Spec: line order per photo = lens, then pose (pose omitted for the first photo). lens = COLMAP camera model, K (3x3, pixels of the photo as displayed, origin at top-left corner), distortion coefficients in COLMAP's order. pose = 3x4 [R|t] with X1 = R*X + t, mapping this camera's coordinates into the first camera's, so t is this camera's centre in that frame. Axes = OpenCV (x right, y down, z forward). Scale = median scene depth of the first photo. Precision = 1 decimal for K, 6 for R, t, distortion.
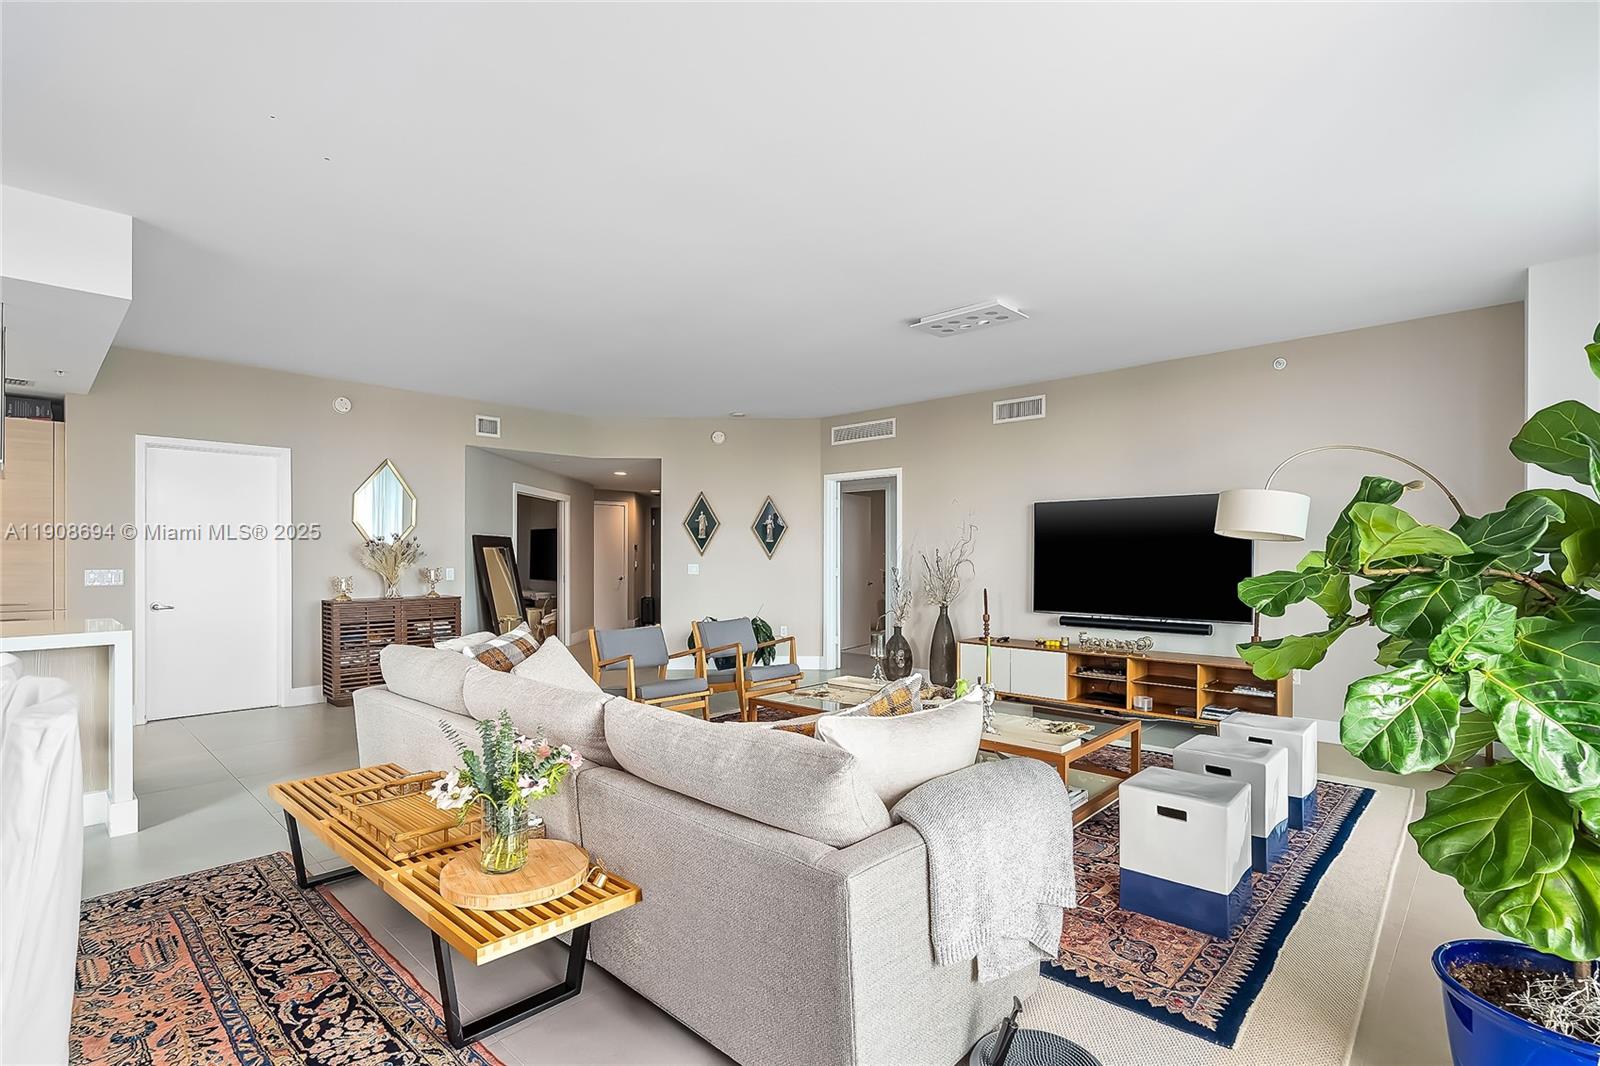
lens RADIAL K [[750.1, 0, 818.6], [0, 750.1, 559.1], [0, 0, 1]] dist [0.002286, 0.000260]
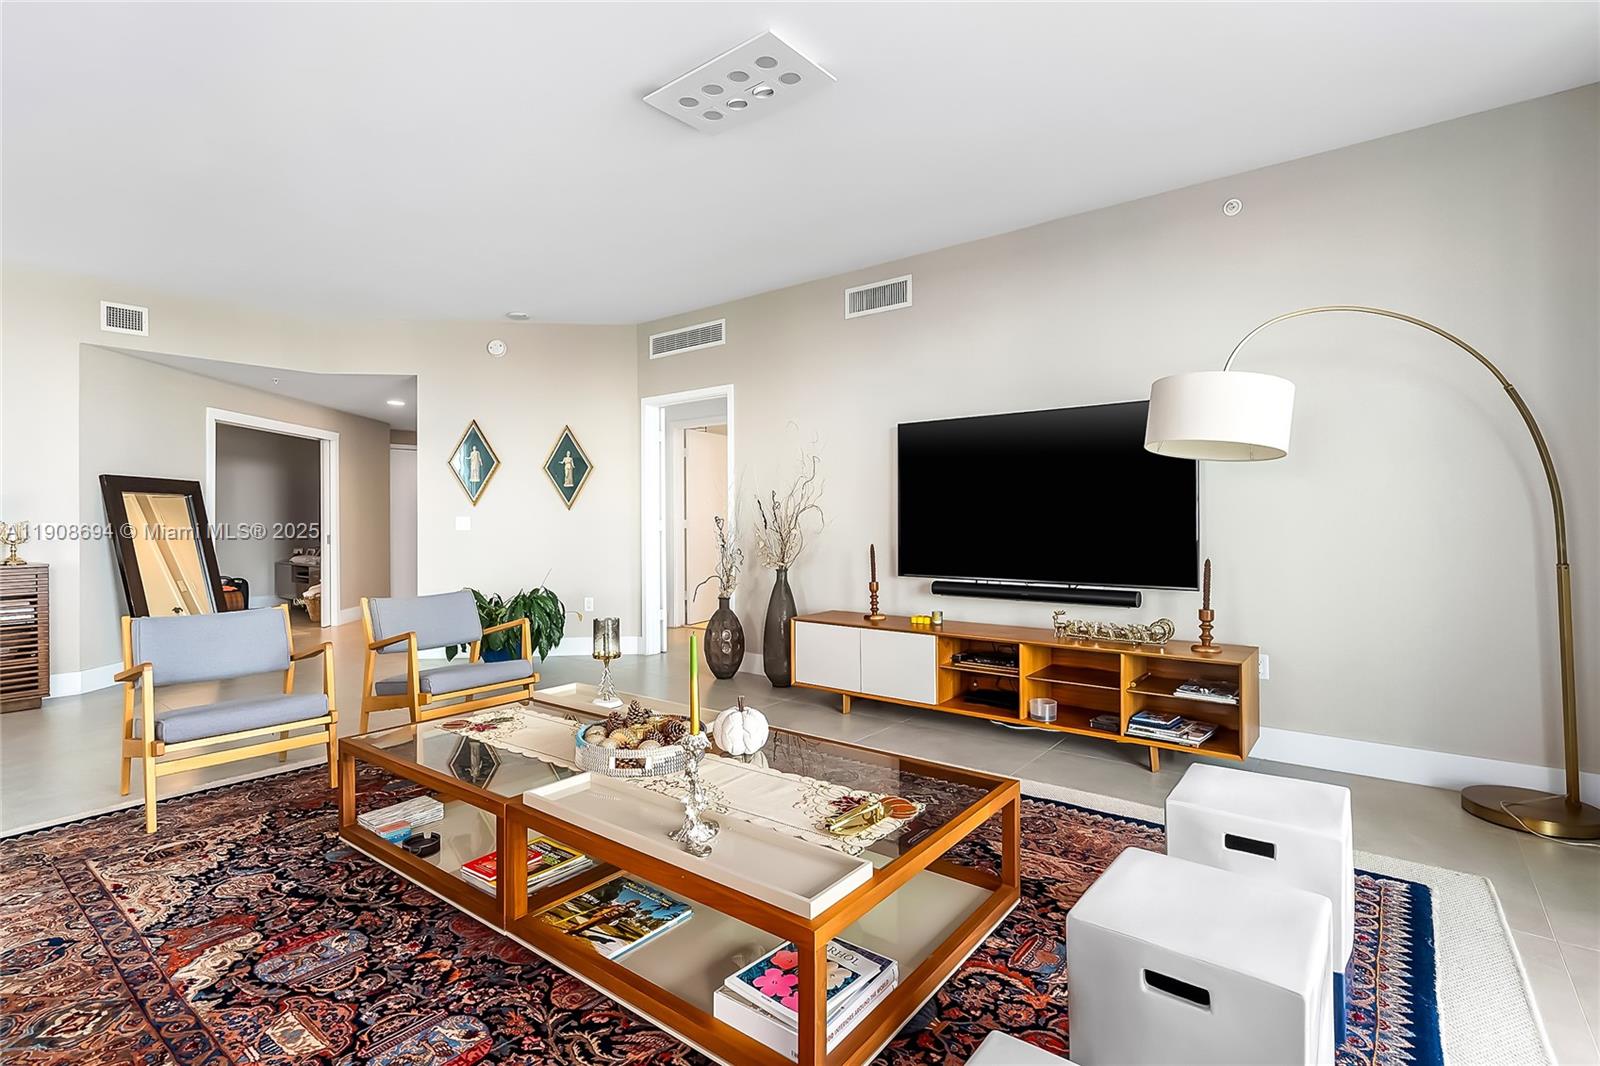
lens RADIAL K [[748.8, 0, 800.0], [0, 748.8, 512.5], [0, 0, 1]] dist [-0.003039, -0.000039]
pose [[0.997882, -0.008342, 0.064516, 0.152566], [0.009143, 0.999885, -0.012130, 0.018650], [-0.064407, 0.012694, 0.997843, 0.302066]]
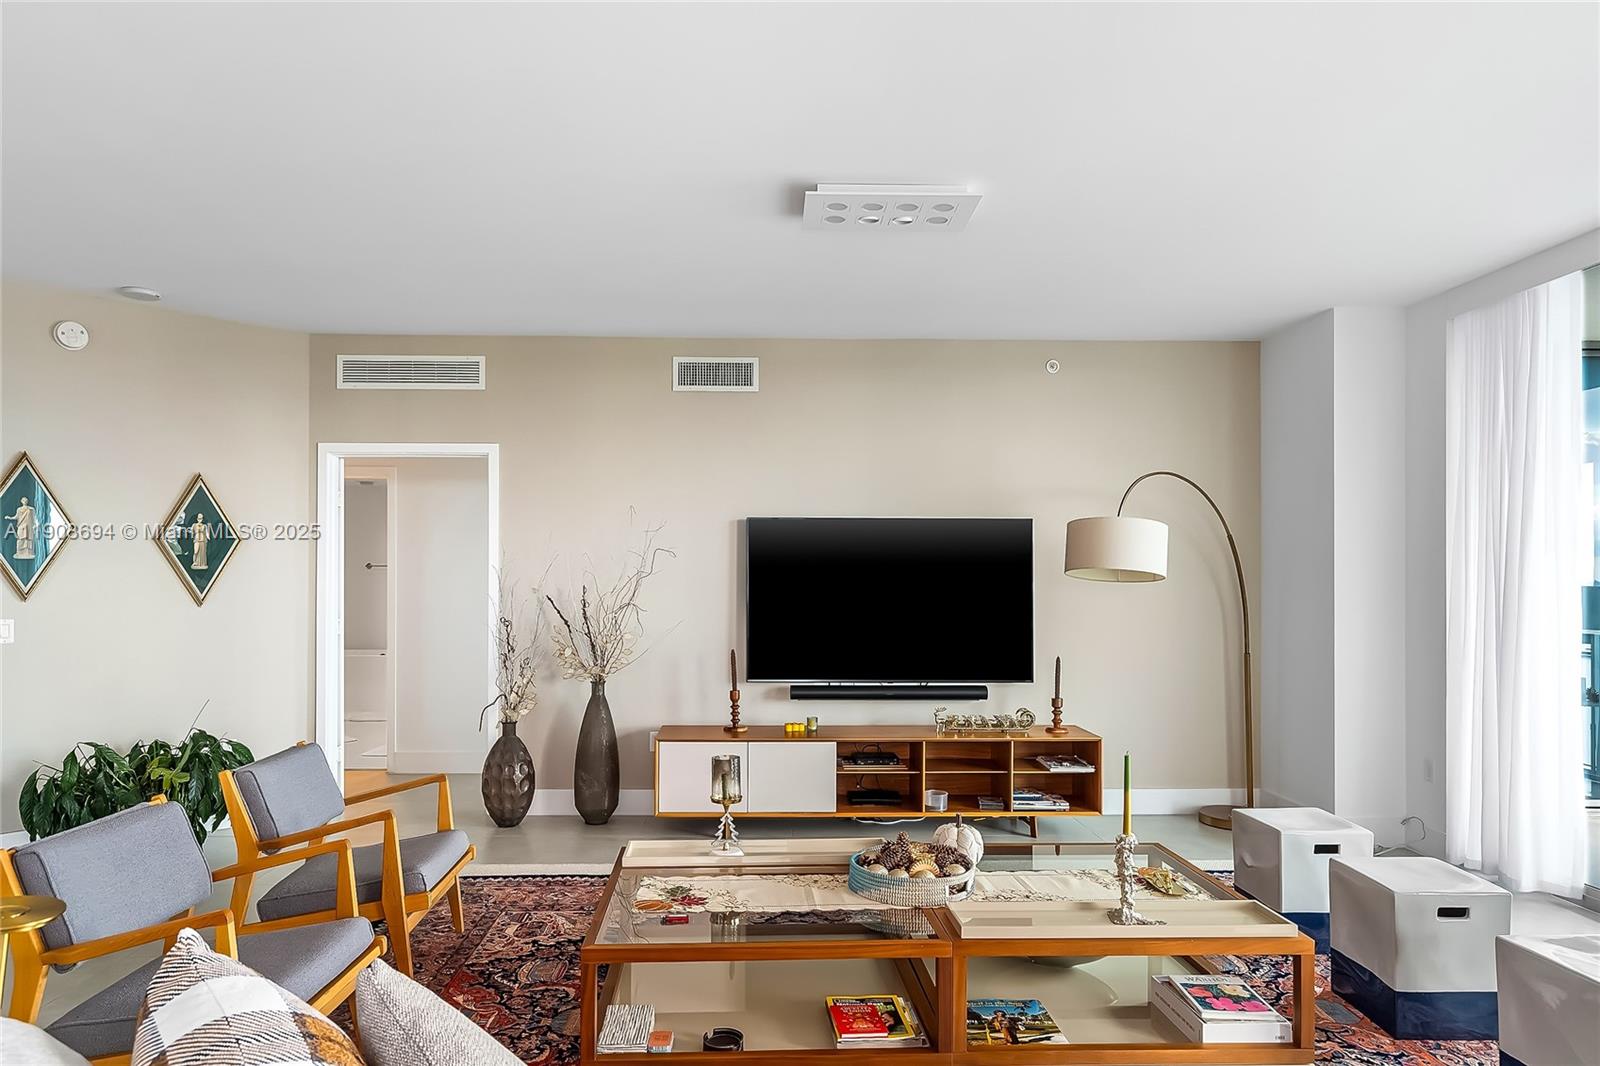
lens RADIAL K [[951.4, 0, 797.4], [0, 951.4, 575.6], [0, 0, 1]] dist [0.003166, 0.001012]
pose [[0.724334, 0.004755, 0.689433, -0.271332], [0.000919, 0.999969, -0.007863, -0.017450], [-0.689448, 0.006329, 0.724307, 0.372302]]
